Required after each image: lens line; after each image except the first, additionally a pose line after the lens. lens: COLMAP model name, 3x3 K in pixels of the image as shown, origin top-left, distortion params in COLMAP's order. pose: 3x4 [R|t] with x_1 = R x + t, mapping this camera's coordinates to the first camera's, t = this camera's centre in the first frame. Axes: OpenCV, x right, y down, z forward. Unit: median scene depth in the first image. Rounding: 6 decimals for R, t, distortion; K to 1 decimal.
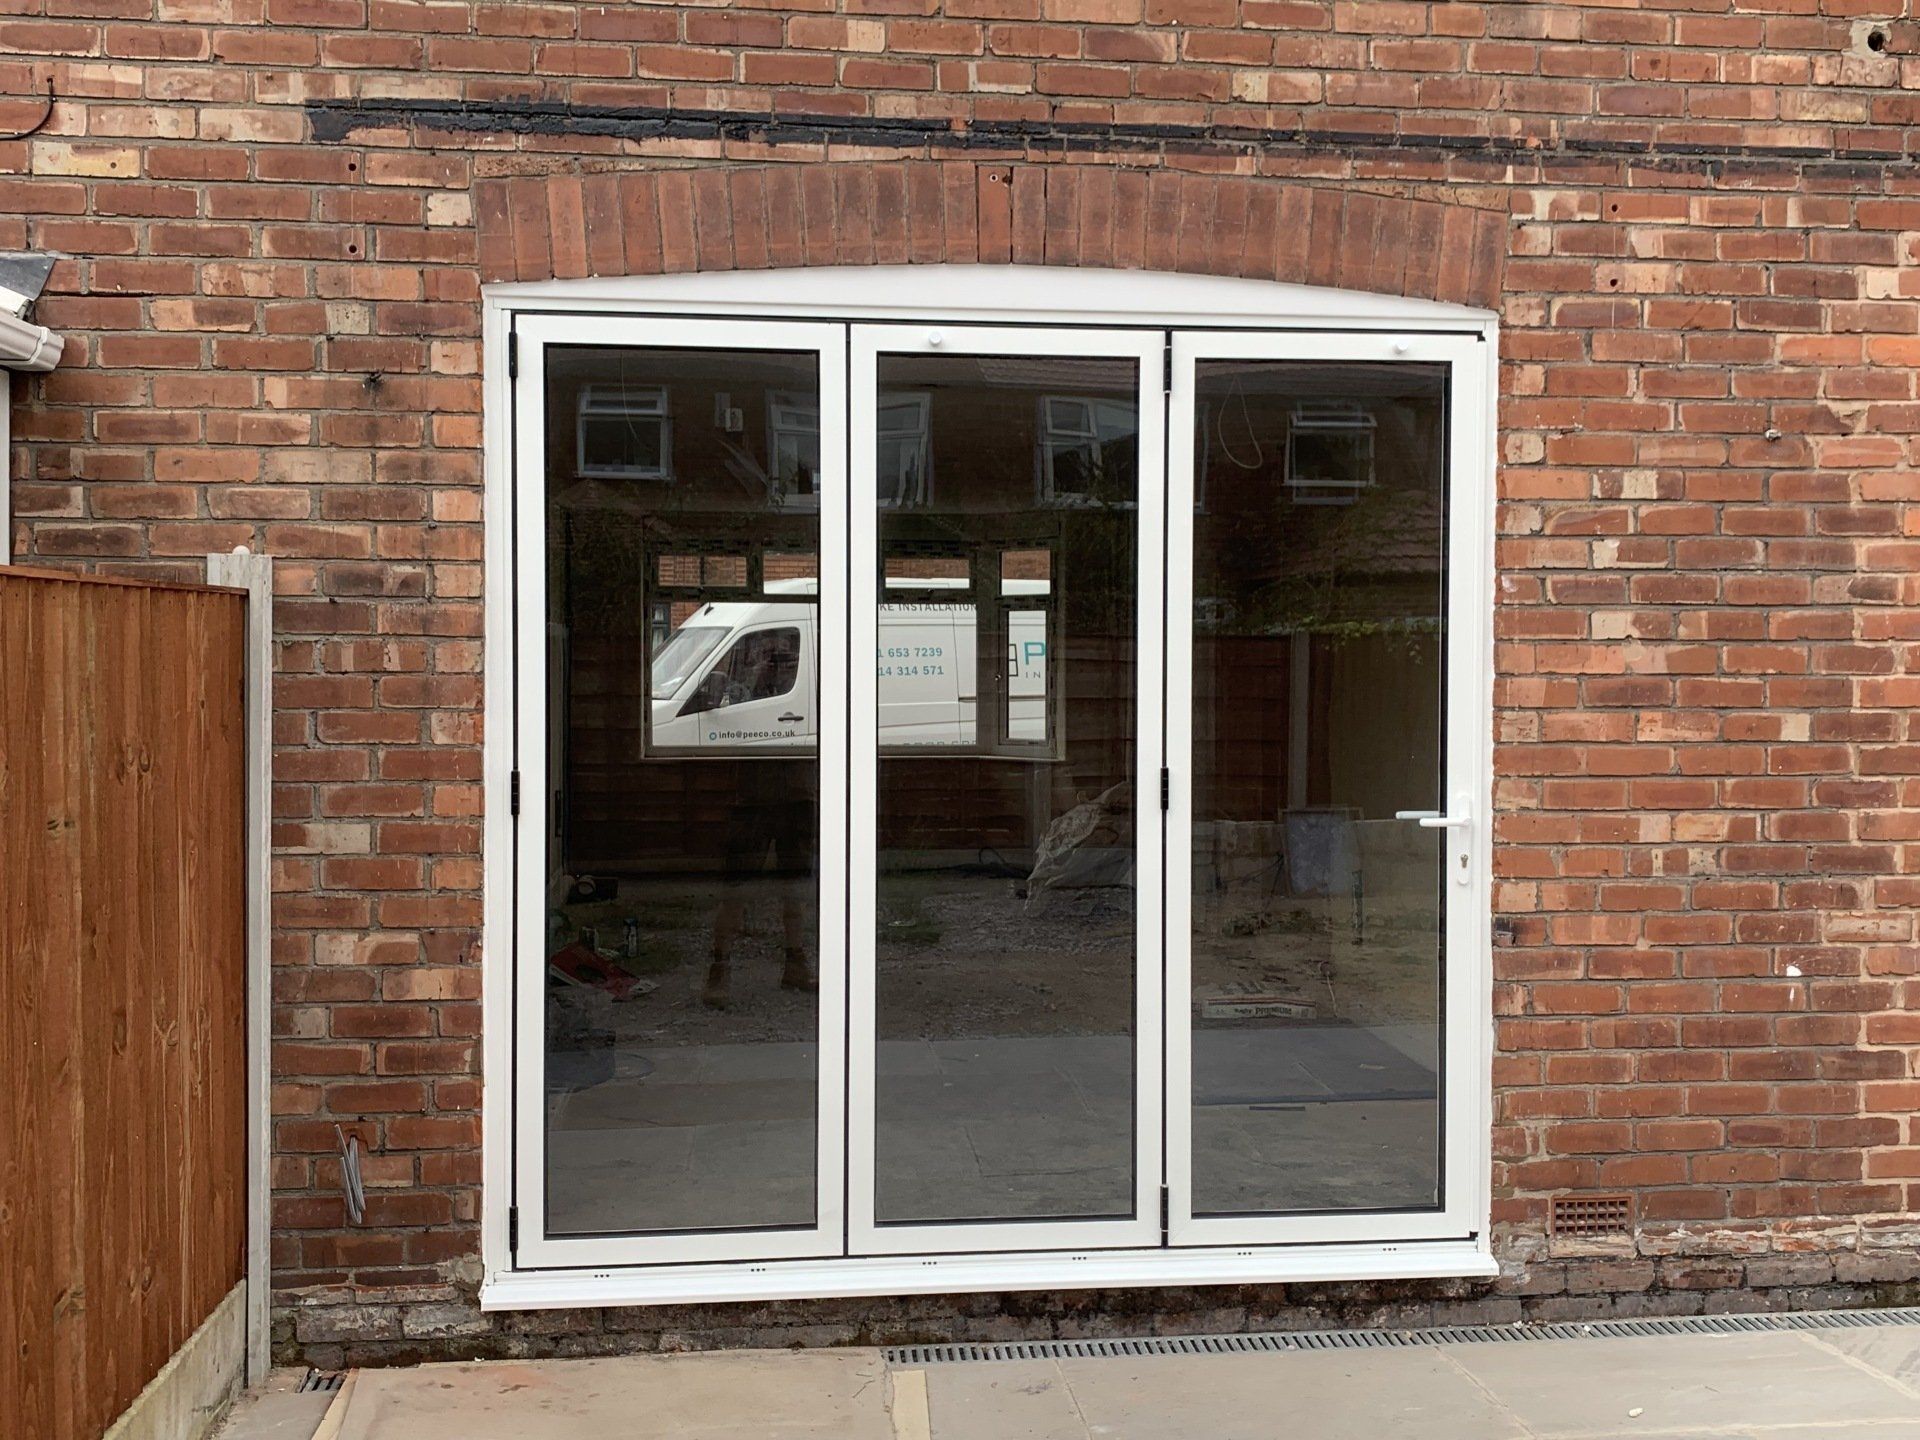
lens RADIAL K [[1484.3, 0, 911.7], [0, 1484.3, 709.0], [0, 0, 1]] dist [0.010004, -0.019747]
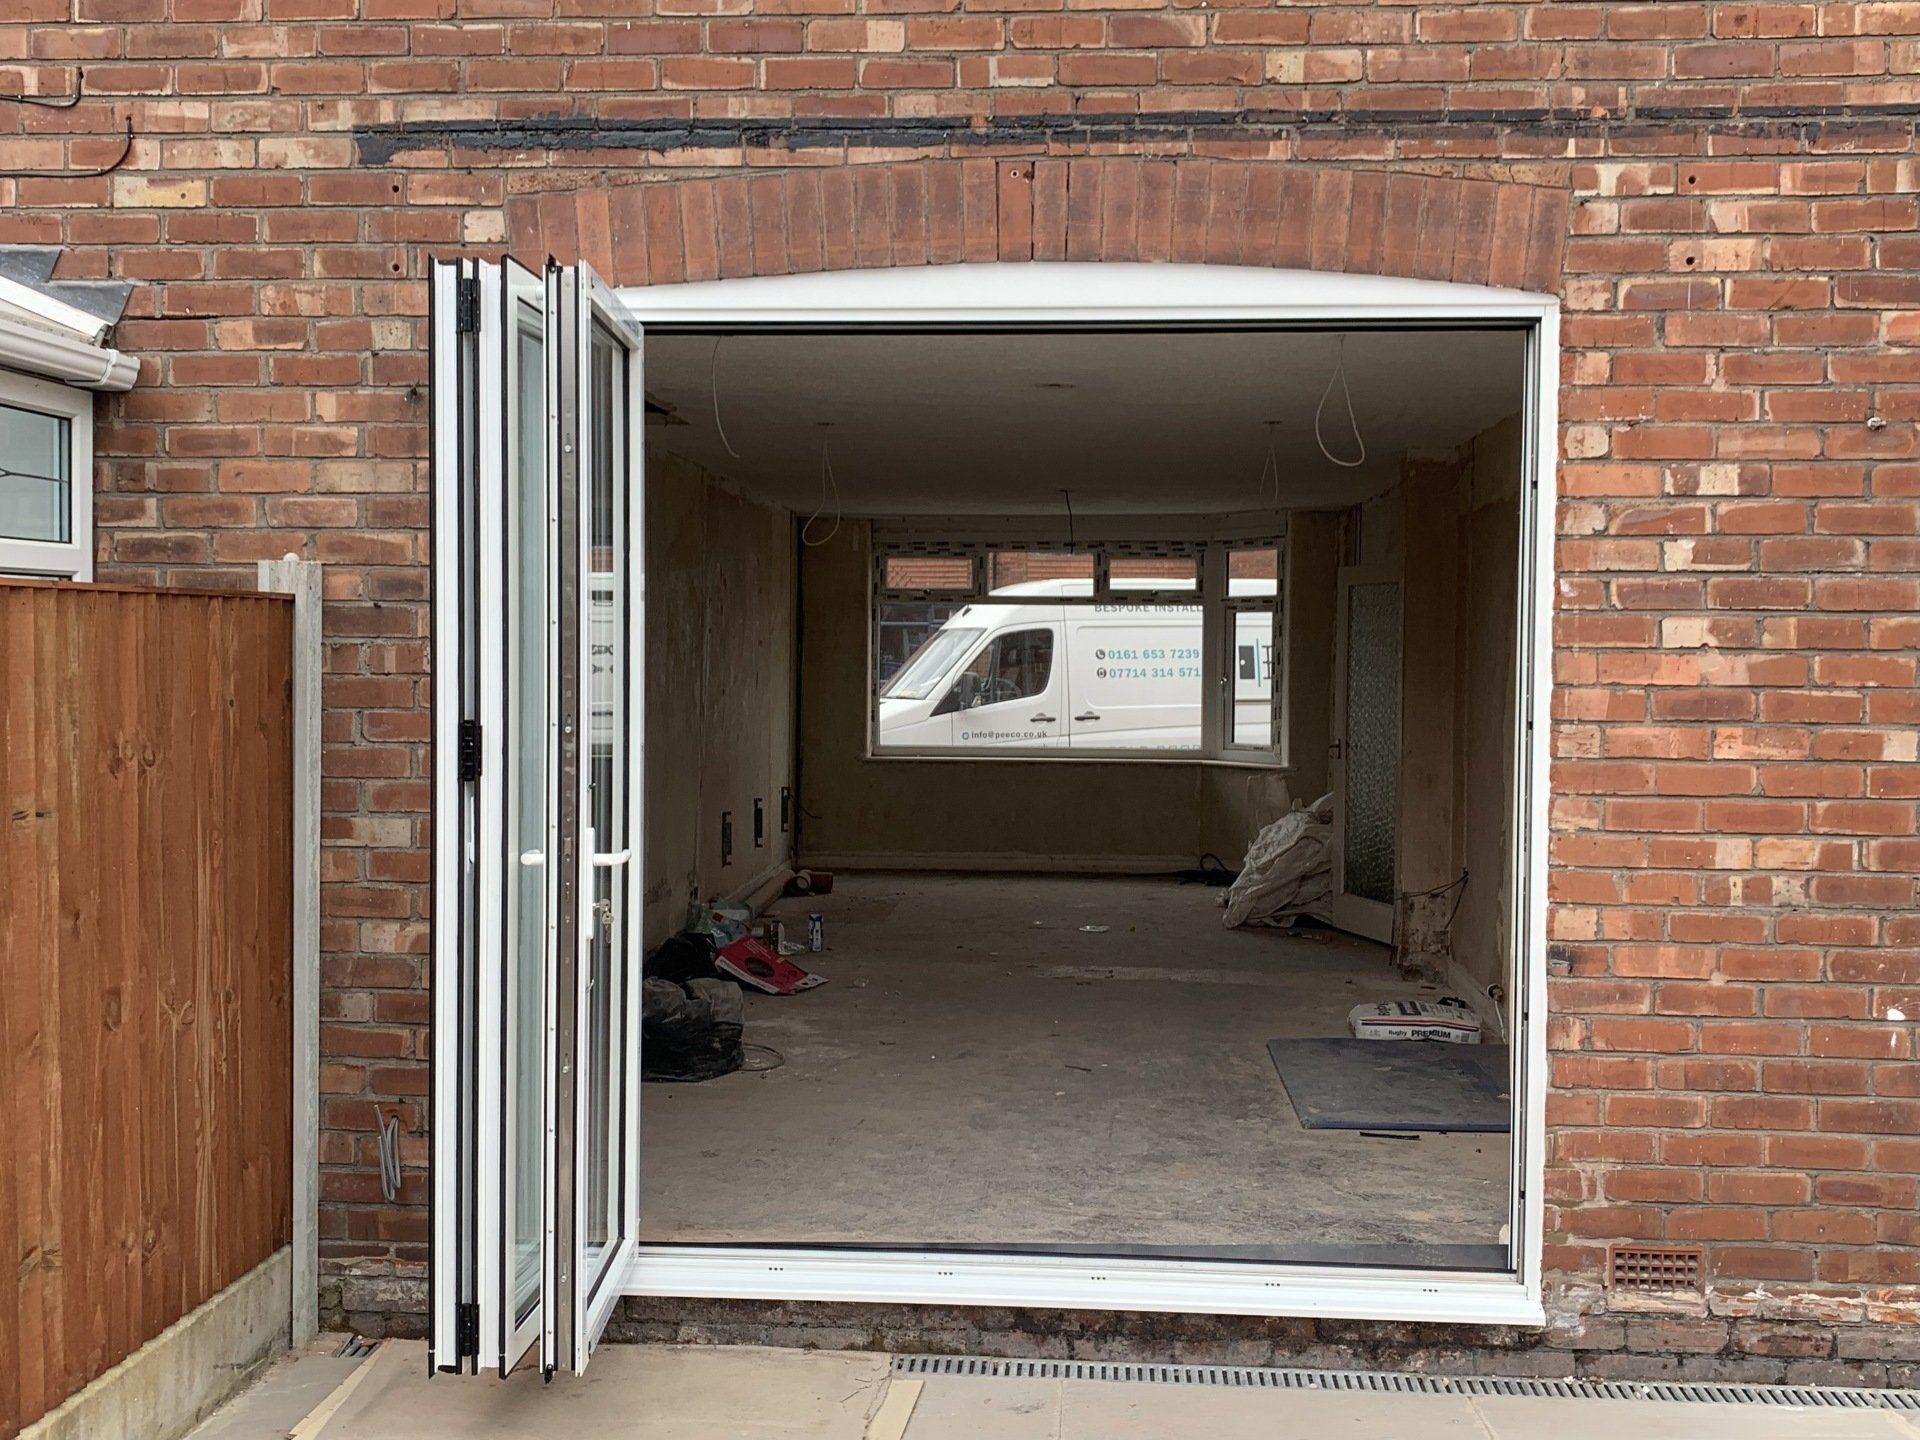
lens RADIAL K [[1484.3, 0, 961.8], [0, 1484.3, 719.9], [0, 0, 1]] dist [0.010004, -0.019747]
pose [[0.989610, 0.011981, -0.143280, 0.162513], [-0.011002, 0.999910, 0.007623, -0.004365], [0.143359, -0.005968, 0.989653, 0.022305]]
